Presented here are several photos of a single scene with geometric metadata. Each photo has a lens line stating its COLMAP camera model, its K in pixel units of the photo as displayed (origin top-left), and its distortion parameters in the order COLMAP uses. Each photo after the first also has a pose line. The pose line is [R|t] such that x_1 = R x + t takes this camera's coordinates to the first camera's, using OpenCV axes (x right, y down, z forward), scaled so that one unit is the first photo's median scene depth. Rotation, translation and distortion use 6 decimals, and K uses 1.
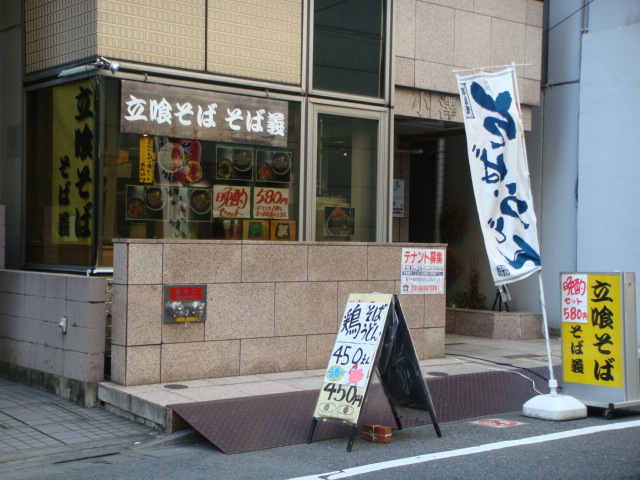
lens RADIAL K [[1028.9, 0, 320.0], [0, 1028.9, 240.0], [0, 0, 1]] dist [0.003512, 0.013787]
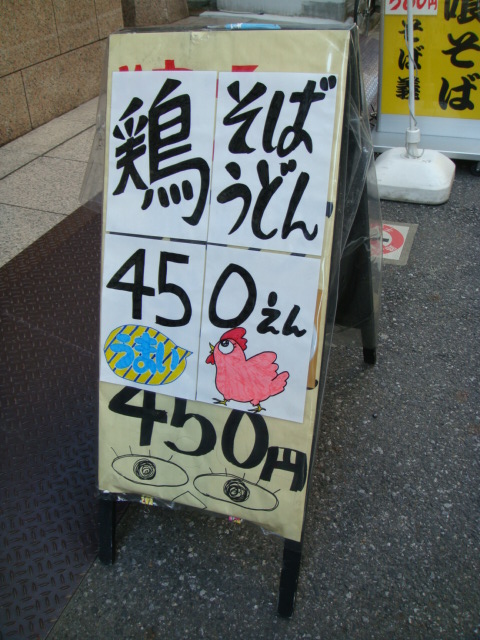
lens RADIAL K [[612.5, 0, 240.1], [0, 612.5, 298.0], [0, 0, 1]] dist [-0.164066, 0.132882]
pose [[0.862279, -0.314631, 0.396840, -0.022749], [0.044788, 0.827904, 0.559078, 0.026266], [-0.504449, -0.464308, 0.727976, 0.873777]]
